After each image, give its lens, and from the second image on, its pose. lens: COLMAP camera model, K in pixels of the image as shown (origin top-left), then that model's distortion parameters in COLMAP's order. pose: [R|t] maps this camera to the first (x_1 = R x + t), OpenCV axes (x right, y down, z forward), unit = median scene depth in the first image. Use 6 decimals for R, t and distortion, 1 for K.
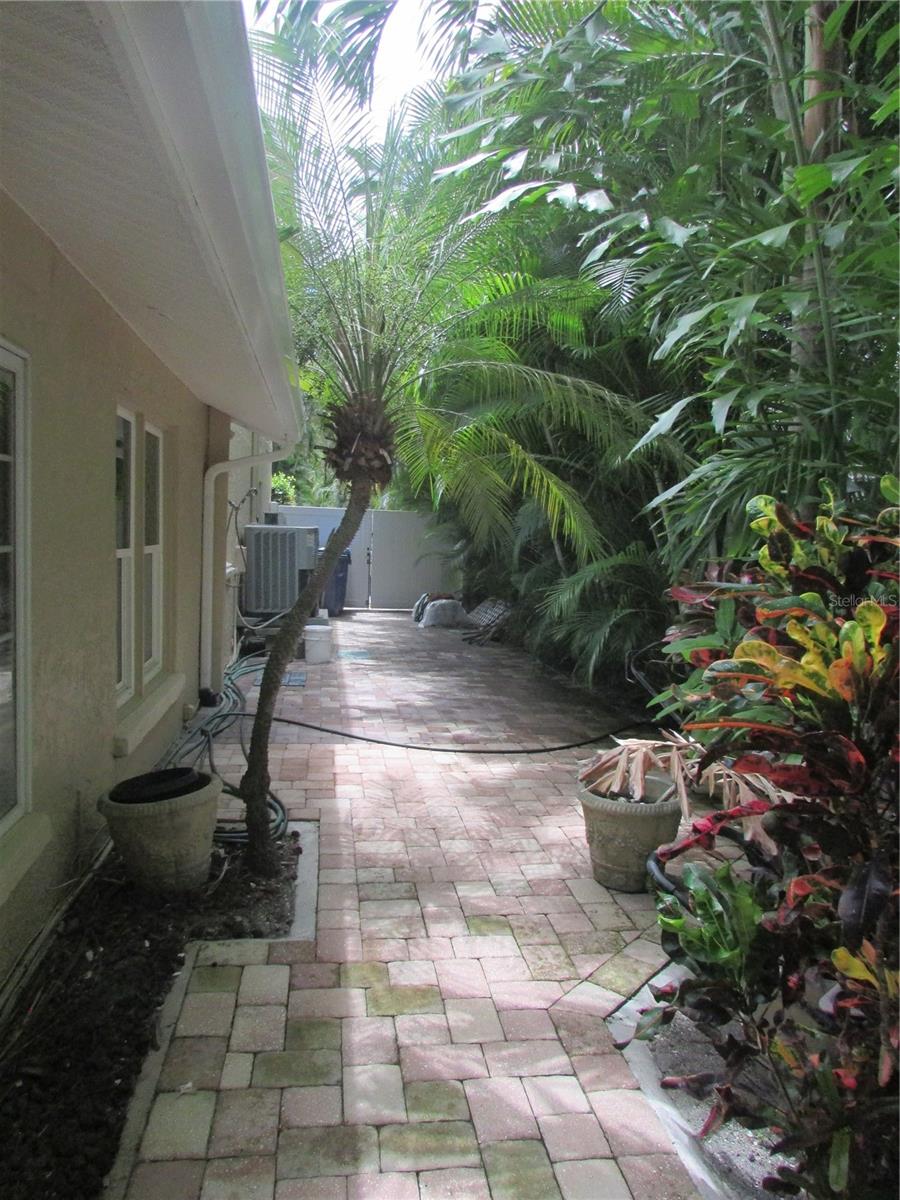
lens RADIAL K [[848.2, 0, 450.0], [0, 848.2, 600.0], [0, 0, 1]] dist [-0.016693, 0.002899]
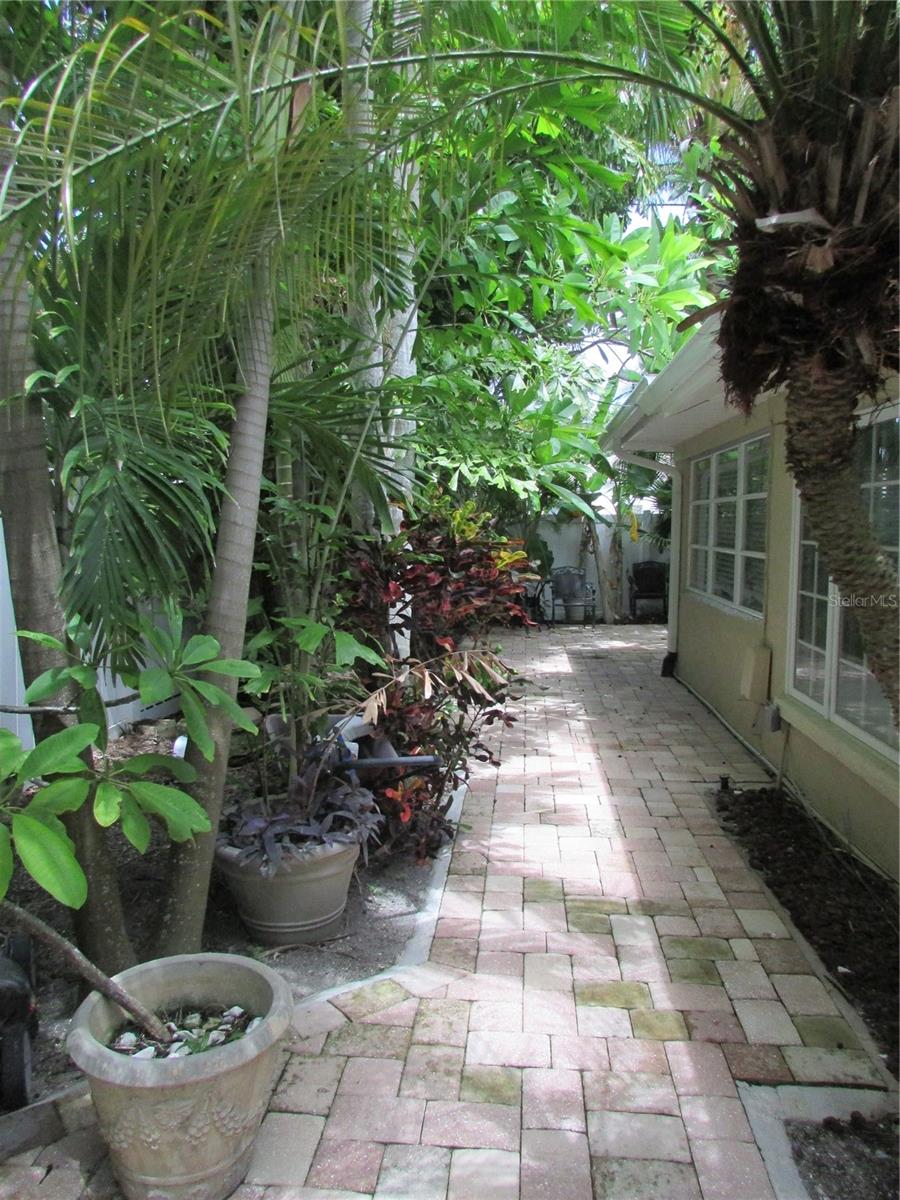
lens RADIAL K [[848.2, 0, 450.0], [0, 848.2, 600.0], [0, 0, 1]] dist [-0.016693, 0.002899]
pose [[-0.972293, -0.060894, 0.225697, -0.066481], [-0.021678, 0.984803, 0.172319, -0.160448], [-0.232760, 0.162652, -0.958836, 1.996303]]
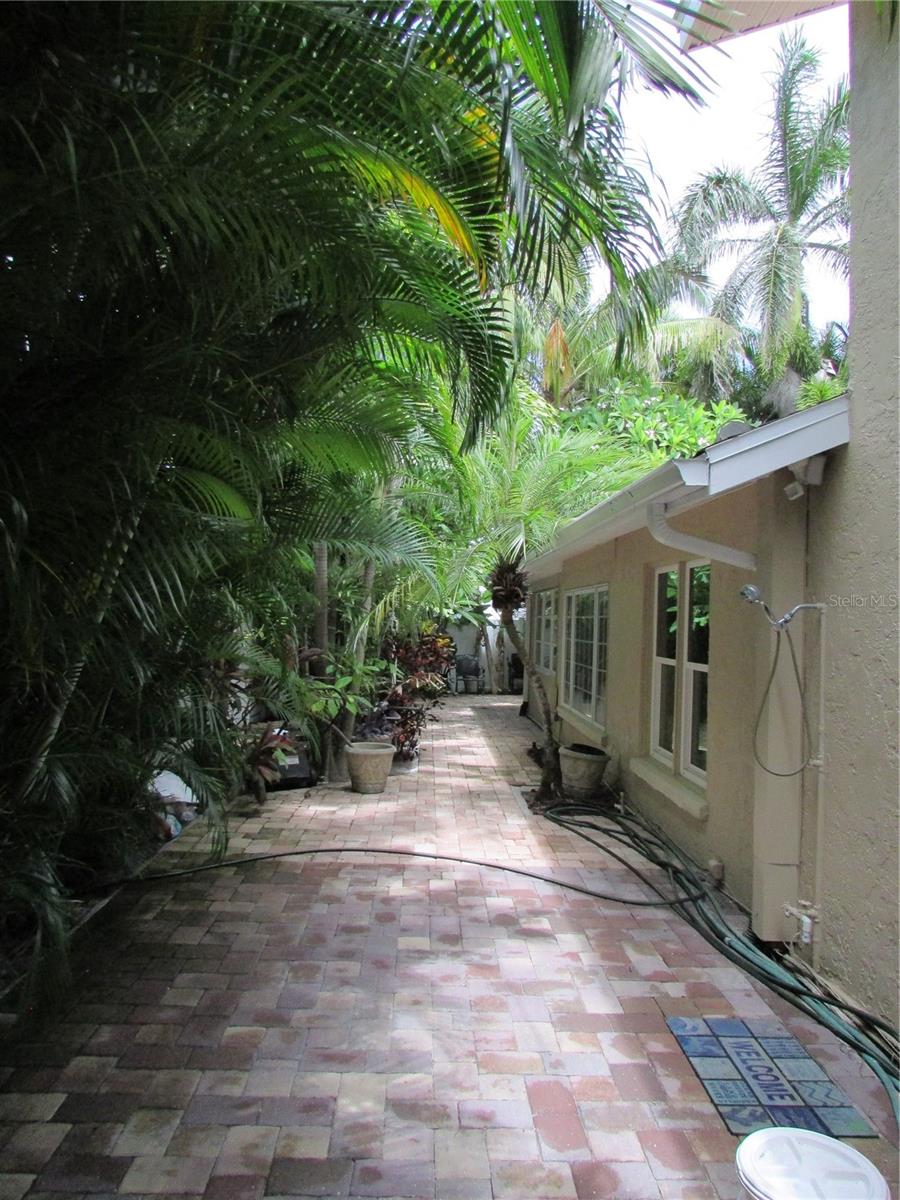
lens RADIAL K [[848.2, 0, 450.0], [0, 848.2, 600.0], [0, 0, 1]] dist [-0.016693, 0.002899]
pose [[-0.991040, -0.063267, 0.117634, -0.291404], [-0.057057, 0.996831, 0.055434, -0.375877], [-0.120768, 0.048226, -0.991509, 4.278773]]
